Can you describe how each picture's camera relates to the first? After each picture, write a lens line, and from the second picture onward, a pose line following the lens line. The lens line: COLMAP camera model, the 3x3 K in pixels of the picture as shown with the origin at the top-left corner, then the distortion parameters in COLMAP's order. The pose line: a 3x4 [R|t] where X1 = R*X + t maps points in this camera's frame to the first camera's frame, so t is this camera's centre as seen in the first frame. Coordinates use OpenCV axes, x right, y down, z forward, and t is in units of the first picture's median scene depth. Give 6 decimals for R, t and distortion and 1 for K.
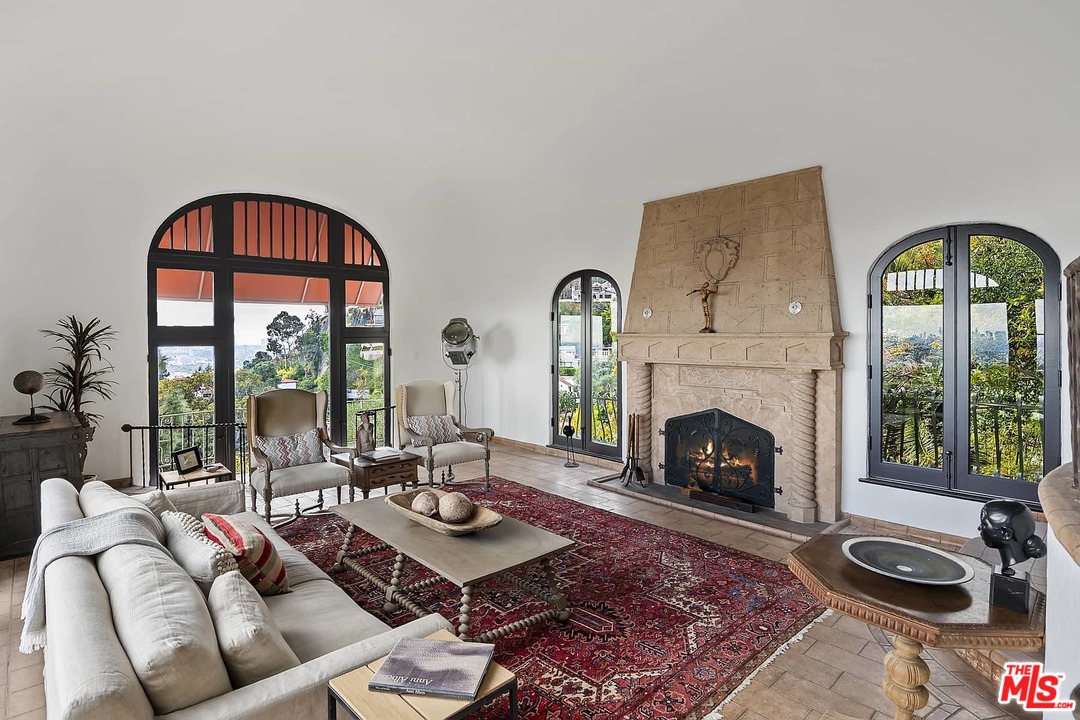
lens RADIAL K [[564.6, 0, 539.3], [0, 564.6, 318.7], [0, 0, 1]] dist [-0.001397, -0.000332]
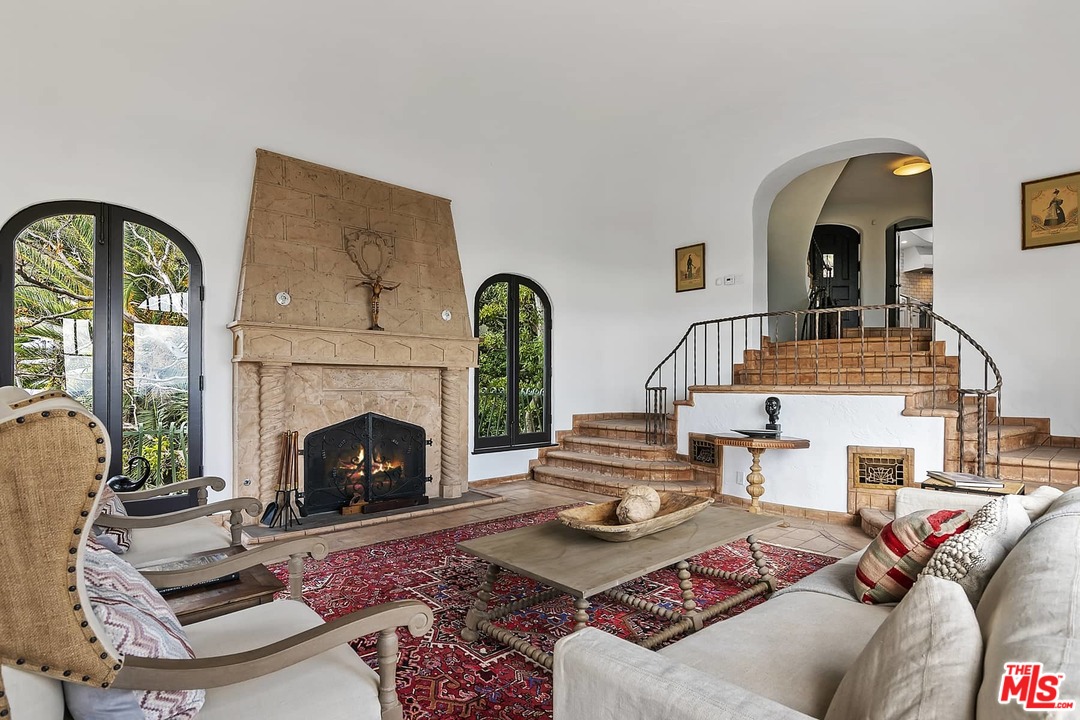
lens RADIAL K [[550.6, 0, 542.6], [0, 550.6, 367.0], [0, 0, 1]] dist [-0.002991, -0.001078]
pose [[-0.001843, 0.031686, 0.999496, -0.631339], [-0.031456, 0.999001, -0.031729, 0.109561], [-0.999503, -0.031498, -0.000845, 0.757259]]
